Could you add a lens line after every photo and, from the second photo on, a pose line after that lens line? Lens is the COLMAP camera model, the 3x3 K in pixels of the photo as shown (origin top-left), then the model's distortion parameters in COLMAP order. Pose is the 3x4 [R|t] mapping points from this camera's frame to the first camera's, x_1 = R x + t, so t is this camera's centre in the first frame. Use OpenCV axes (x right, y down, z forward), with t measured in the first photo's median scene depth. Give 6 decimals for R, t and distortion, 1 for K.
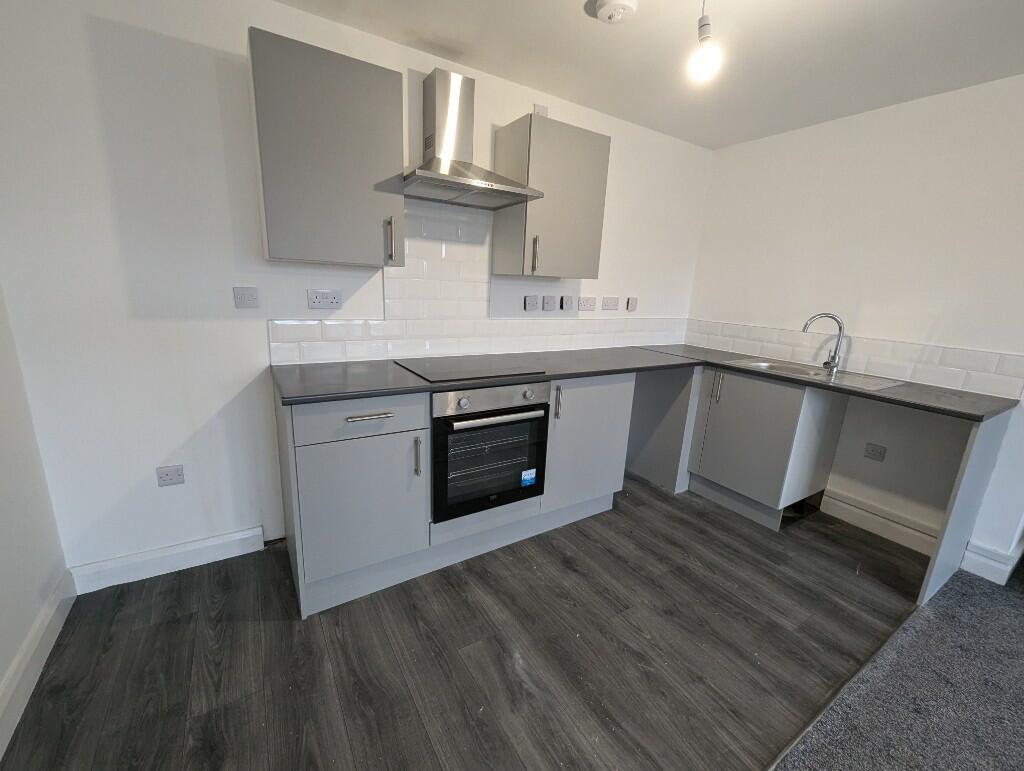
lens RADIAL K [[423.3, 0, 516.2], [0, 423.3, 386.1], [0, 0, 1]] dist [0.000756, -0.000022]
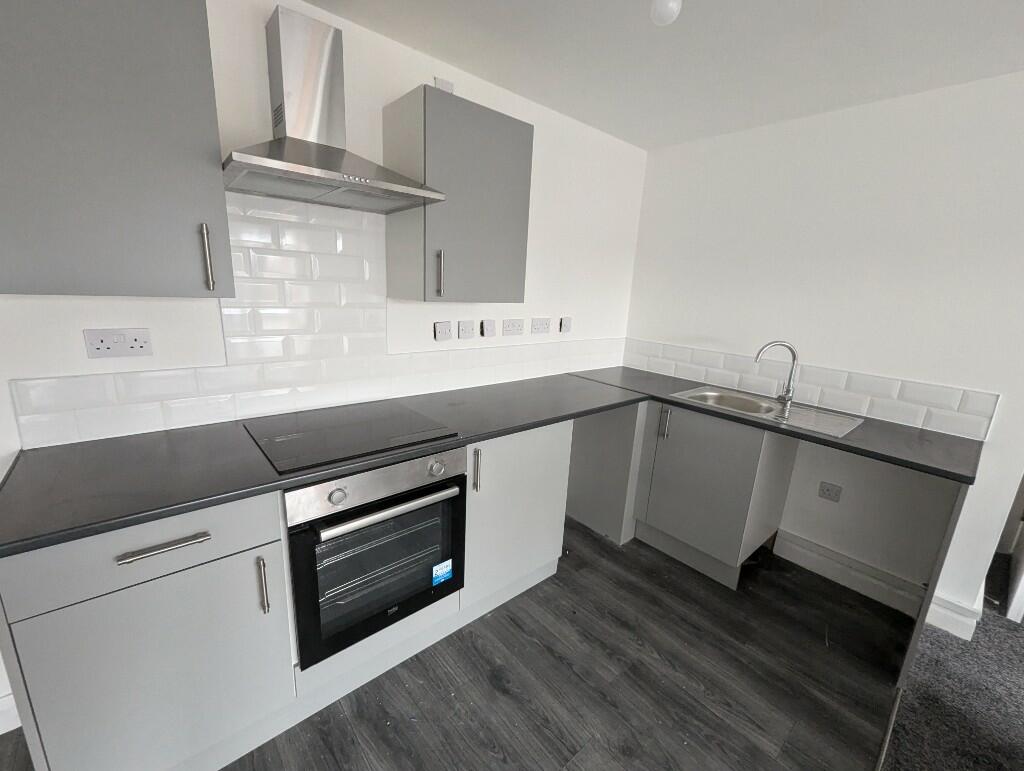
lens RADIAL K [[427.1, 0, 515.0], [0, 427.1, 386.0], [0, 0, 1]] dist [0.001724, 0.000836]
pose [[0.988009, -0.032562, 0.150926, 0.053830], [0.031363, 0.999455, 0.010319, -0.116838], [-0.151179, -0.005462, 0.988491, 0.224542]]
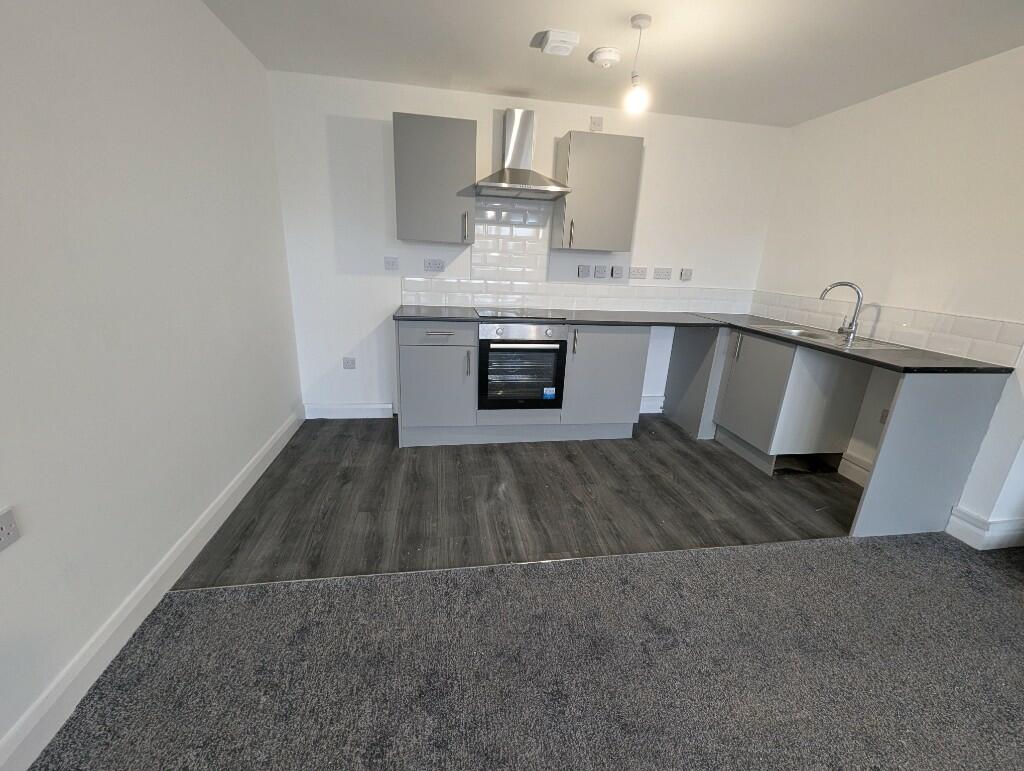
lens RADIAL K [[423.3, 0, 516.2], [0, 423.3, 386.1], [0, 0, 1]] dist [0.000756, -0.000022]
pose [[0.923613, 0.107302, -0.368001, 0.434644], [-0.091438, 0.993981, 0.060335, 0.113390], [0.372260, -0.022077, 0.927866, -0.343755]]
